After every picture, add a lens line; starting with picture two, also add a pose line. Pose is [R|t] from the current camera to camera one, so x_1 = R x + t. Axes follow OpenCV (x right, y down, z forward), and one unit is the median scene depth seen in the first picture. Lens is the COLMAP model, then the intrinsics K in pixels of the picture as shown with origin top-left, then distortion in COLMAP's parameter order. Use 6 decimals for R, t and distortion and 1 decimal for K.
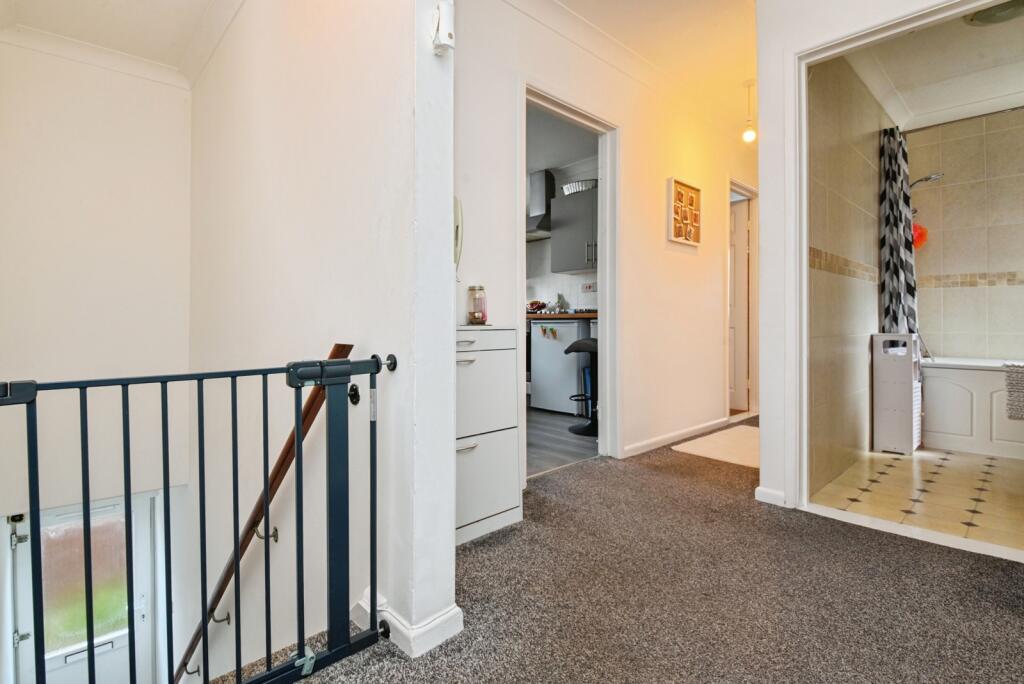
lens RADIAL K [[489.1, 0, 496.2], [0, 489.1, 316.9], [0, 0, 1]] dist [0.012618, -0.015452]
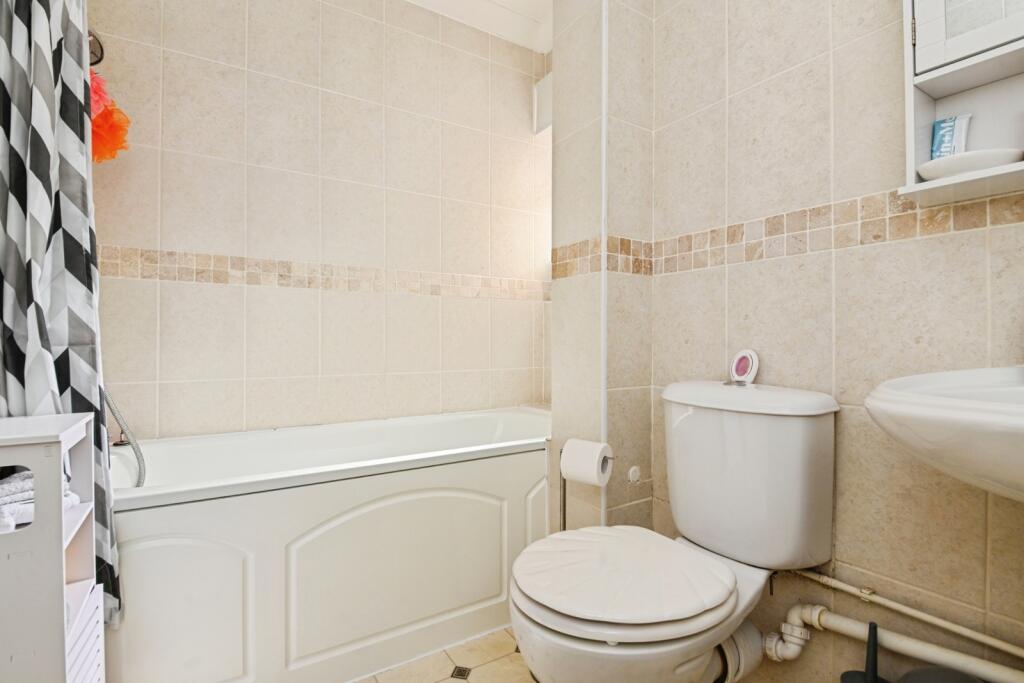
lens RADIAL K [[504.1, 0, 515.9], [0, 504.1, 334.5], [0, 0, 1]] dist [0.022744, -0.000155]
pose [[0.173746, 0.014319, 0.984686, 0.585326], [-0.012642, 0.999844, -0.012309, -0.010364], [-0.984709, -0.010310, 0.173900, 0.681947]]
